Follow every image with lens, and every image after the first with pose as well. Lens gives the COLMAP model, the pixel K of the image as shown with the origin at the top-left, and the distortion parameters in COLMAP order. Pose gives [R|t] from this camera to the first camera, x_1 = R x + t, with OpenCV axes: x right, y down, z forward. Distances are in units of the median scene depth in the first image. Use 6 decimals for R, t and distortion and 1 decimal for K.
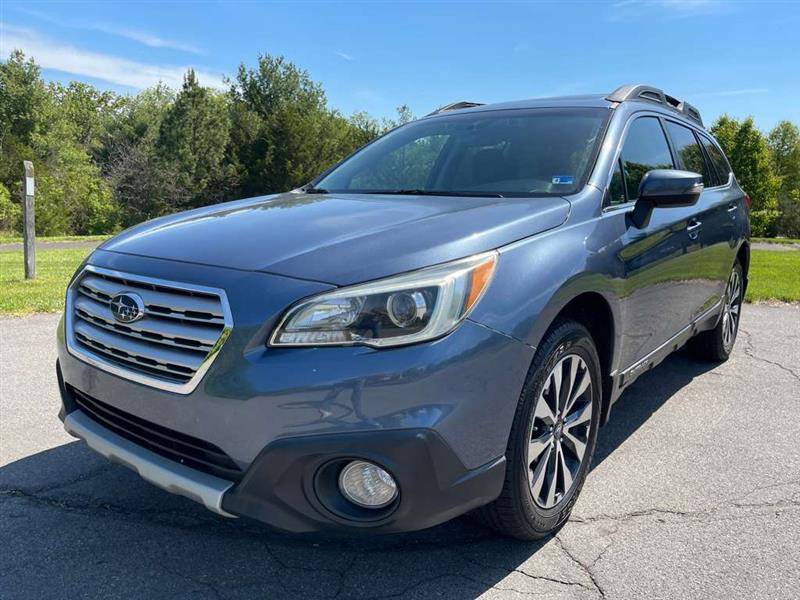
lens RADIAL K [[598.3, 0, 394.3], [0, 598.3, 301.9], [0, 0, 1]] dist [0.076028, -0.108800]
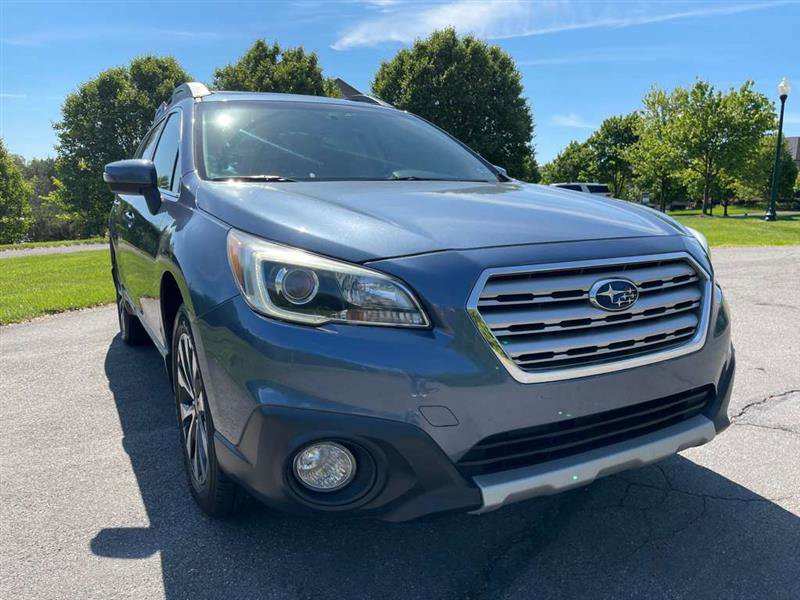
lens RADIAL K [[598.3, 0, 406.5], [0, 598.3, 302.5], [0, 0, 1]] dist [0.076028, -0.108800]
pose [[0.415114, -0.210145, 0.885166, -1.149814], [0.188796, 0.971674, 0.142144, -0.137406], [-0.889964, 0.108110, 0.443031, 0.750413]]
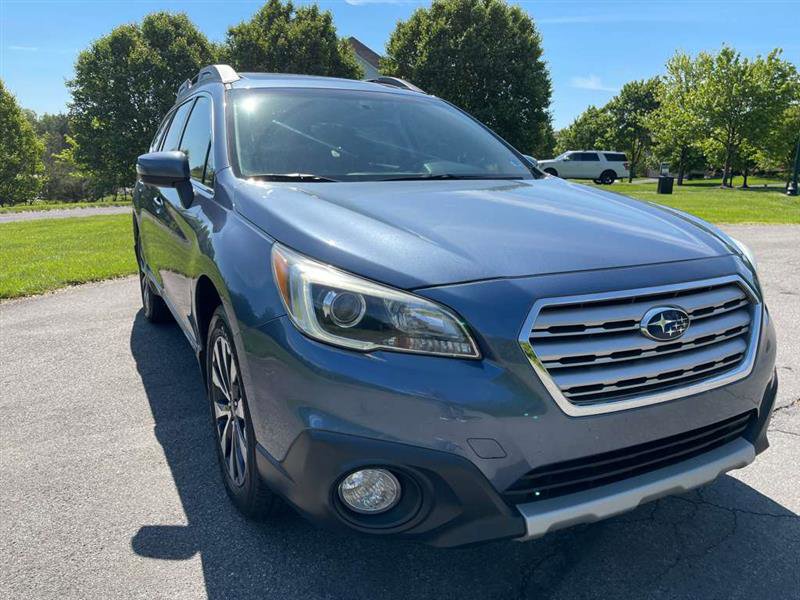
lens RADIAL K [[598.3, 0, 399.9], [0, 598.3, 301.8], [0, 0, 1]] dist [0.076028, -0.108800]
pose [[0.441391, -0.251540, 0.861337, -1.147051], [0.169156, 0.966020, 0.195428, -0.215958], [-0.881227, 0.059440, 0.468942, 0.789919]]
